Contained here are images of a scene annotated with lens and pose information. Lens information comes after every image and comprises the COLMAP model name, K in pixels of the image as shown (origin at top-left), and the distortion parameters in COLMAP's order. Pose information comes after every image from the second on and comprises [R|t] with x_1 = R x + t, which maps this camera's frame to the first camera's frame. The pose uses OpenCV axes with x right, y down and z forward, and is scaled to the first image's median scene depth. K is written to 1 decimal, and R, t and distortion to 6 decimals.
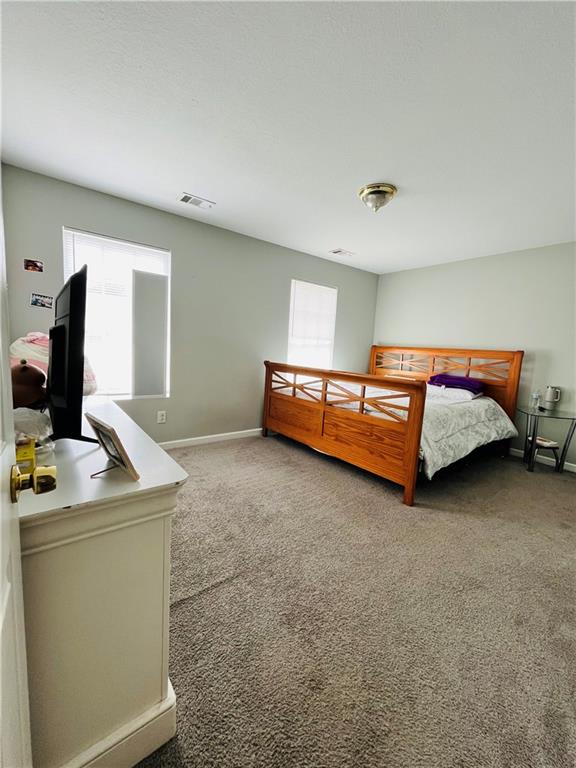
lens RADIAL K [[308.7, 0, 286.7], [0, 308.7, 380.0], [0, 0, 1]] dist [0.000316, -0.000130]
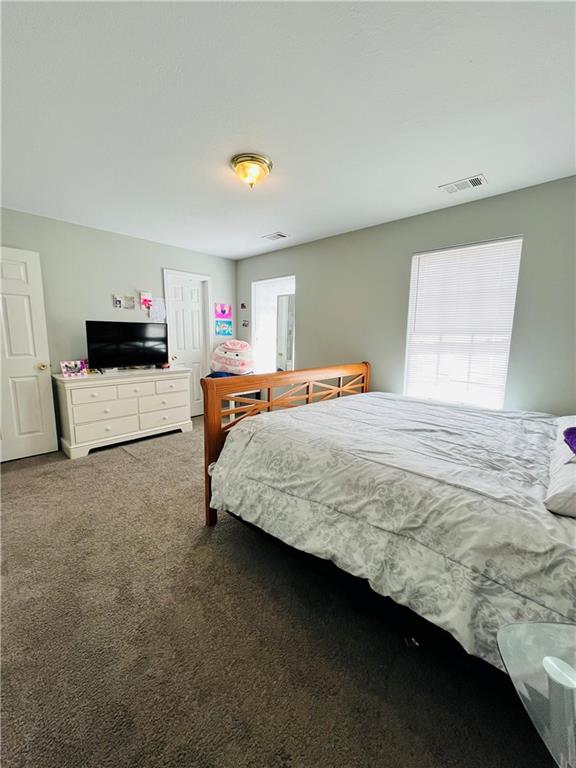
lens RADIAL K [[308.7, 0, 286.6], [0, 308.7, 384.5], [0, 0, 1]] dist [0.000316, -0.000130]
pose [[0.149261, 0.099372, -0.983792, 0.975054], [-0.122782, 0.989100, 0.081280, -0.054197], [0.981145, 0.108660, 0.159835, 0.809183]]
